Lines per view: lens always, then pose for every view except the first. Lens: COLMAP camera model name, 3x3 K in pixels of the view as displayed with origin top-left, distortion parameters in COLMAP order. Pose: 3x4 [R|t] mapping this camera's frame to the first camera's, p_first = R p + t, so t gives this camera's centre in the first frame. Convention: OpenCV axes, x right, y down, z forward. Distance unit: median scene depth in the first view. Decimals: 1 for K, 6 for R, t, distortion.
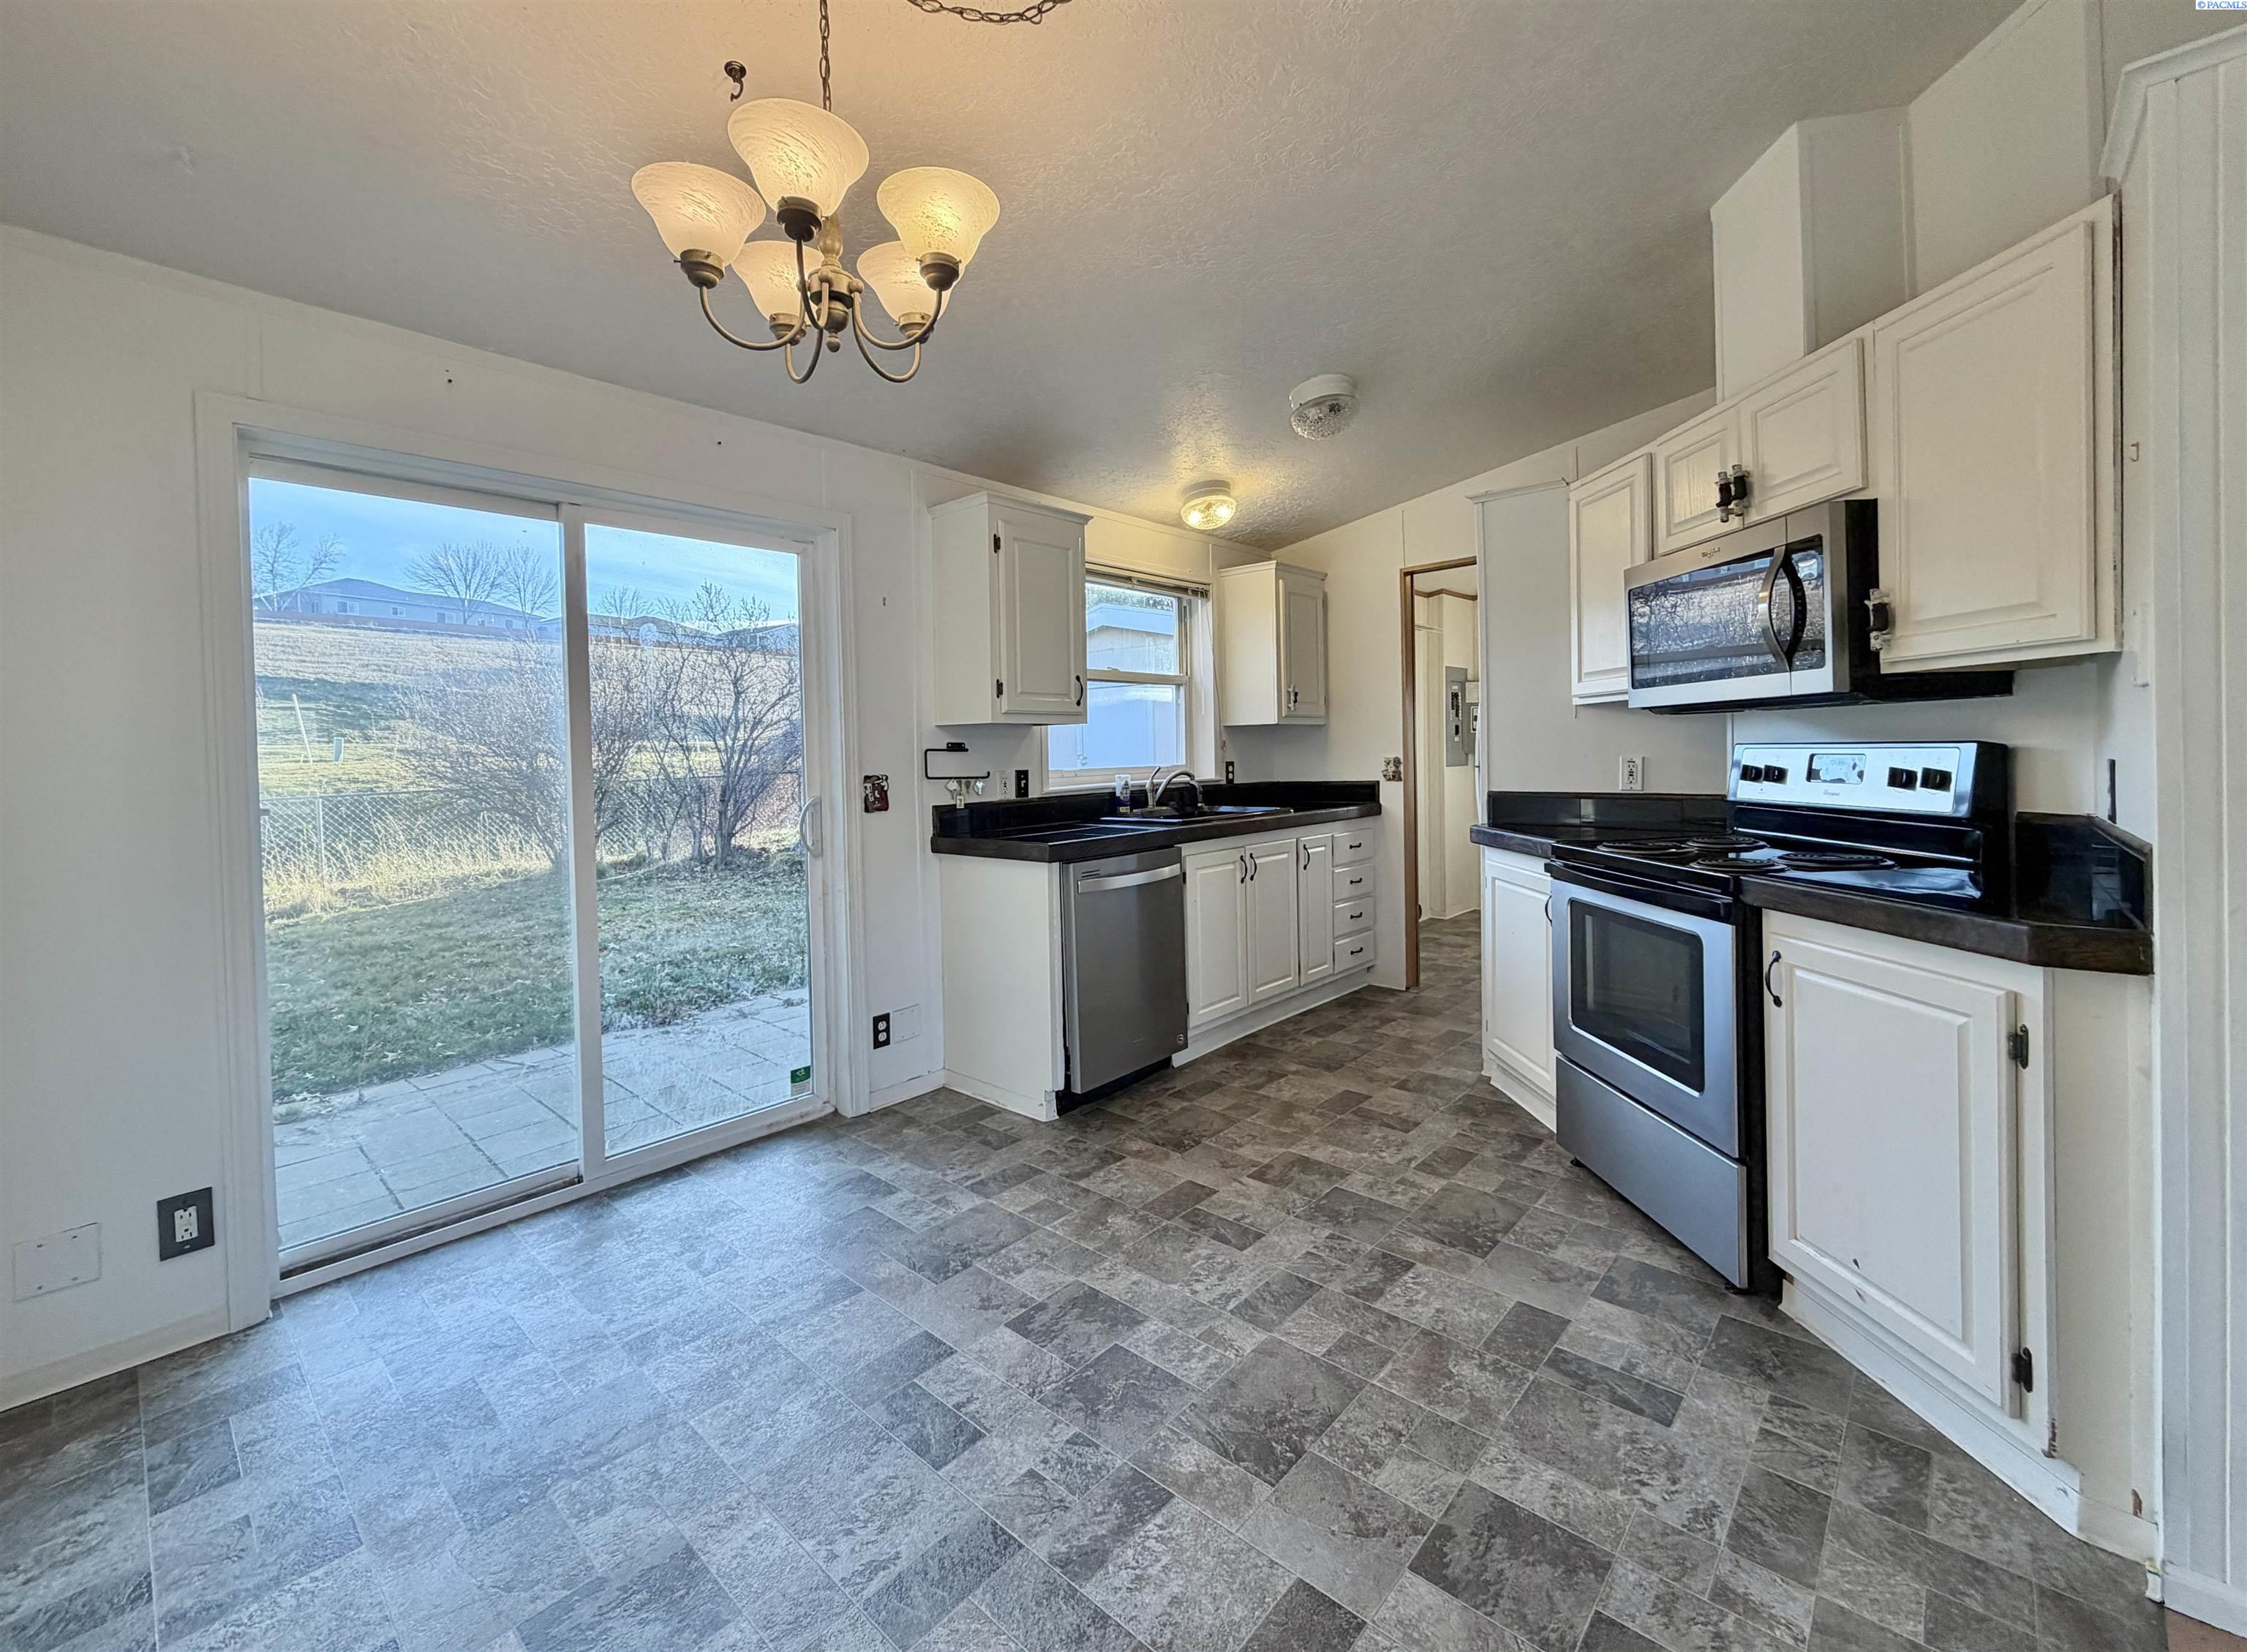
lens RADIAL K [[937.8, 0, 1116.3], [0, 937.8, 760.5], [0, 0, 1]] dist [-0.000873, 0.000206]
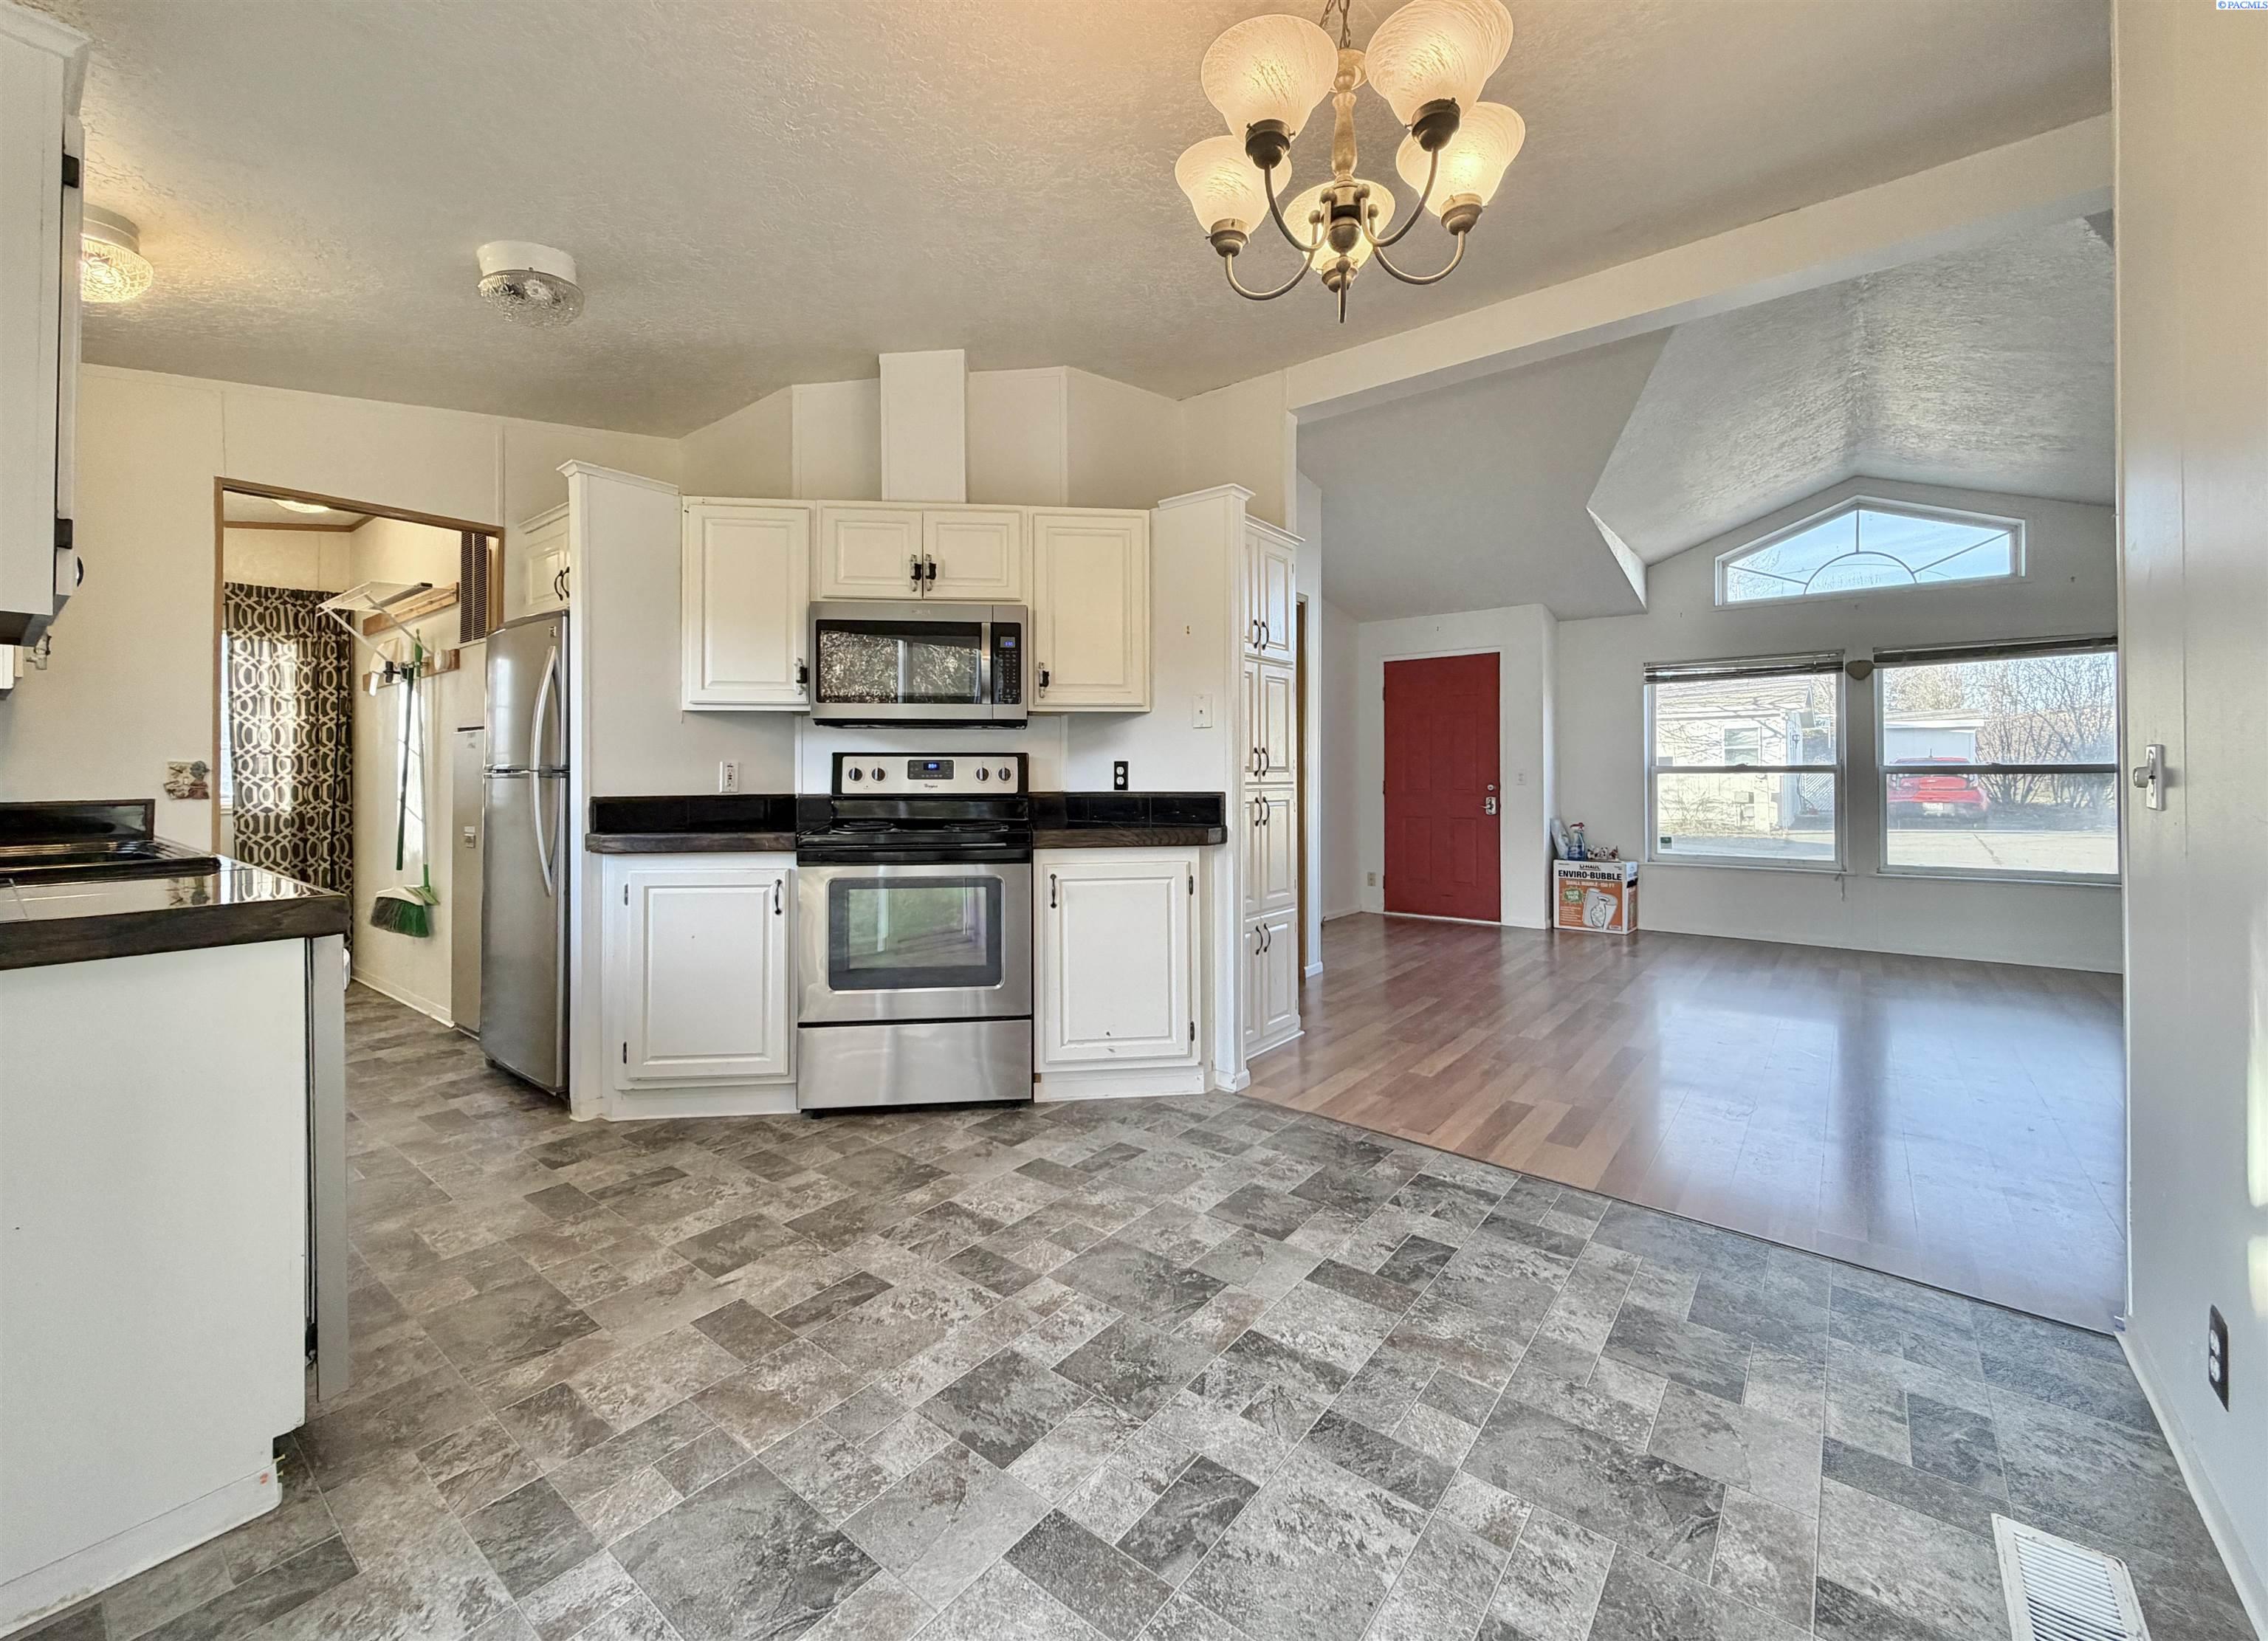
lens RADIAL K [[918.4, 0, 1124.0], [0, 918.4, 775.2], [0, 0, 1]] dist [-0.000543, -0.000084]
pose [[-0.069463, 0.023604, 0.997305, -0.763454], [0.015657, 0.999623, -0.022568, 0.057342], [-0.997462, 0.014048, -0.069806, 0.829417]]
